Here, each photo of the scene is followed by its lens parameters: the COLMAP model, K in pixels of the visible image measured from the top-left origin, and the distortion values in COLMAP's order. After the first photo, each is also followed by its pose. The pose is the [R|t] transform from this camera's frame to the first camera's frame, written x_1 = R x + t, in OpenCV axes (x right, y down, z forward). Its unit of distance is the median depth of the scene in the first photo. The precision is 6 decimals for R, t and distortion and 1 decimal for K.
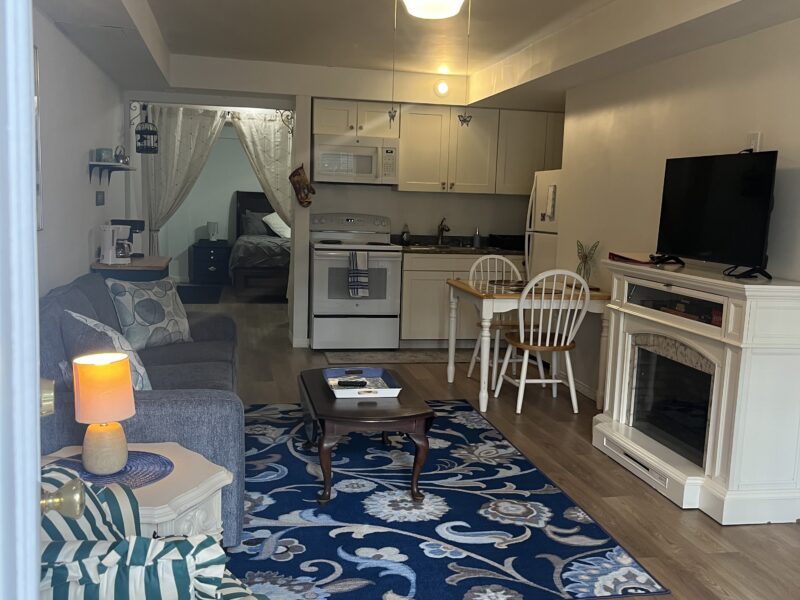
lens RADIAL K [[814.1, 0, 400.2], [0, 814.1, 307.3], [0, 0, 1]] dist [0.032694, 0.000000]
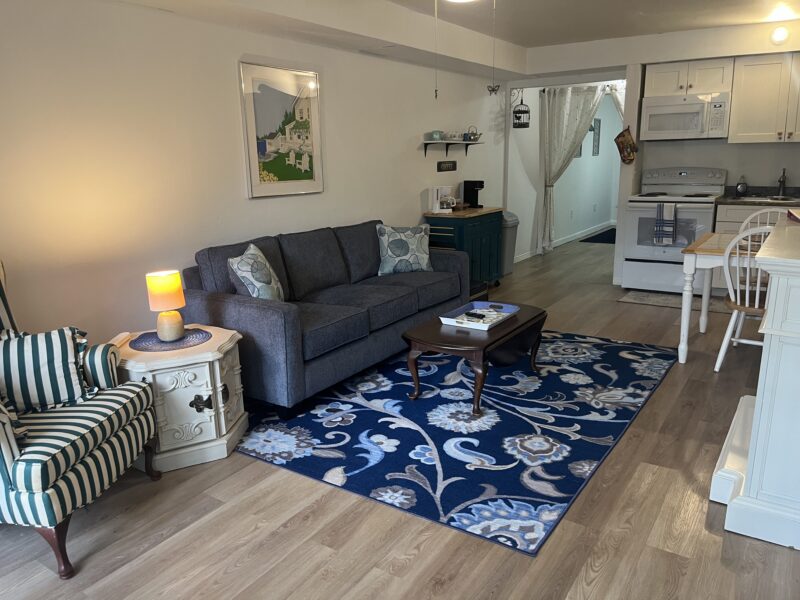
lens RADIAL K [[608.9, 0, 398.5], [0, 608.9, 298.5], [0, 0, 1]] dist [0.042533, -0.047909]
pose [[0.693586, 0.117195, -0.710777, 0.497323], [-0.048340, 0.992026, 0.116396, -0.032809], [0.718750, -0.046371, 0.693720, 0.258112]]
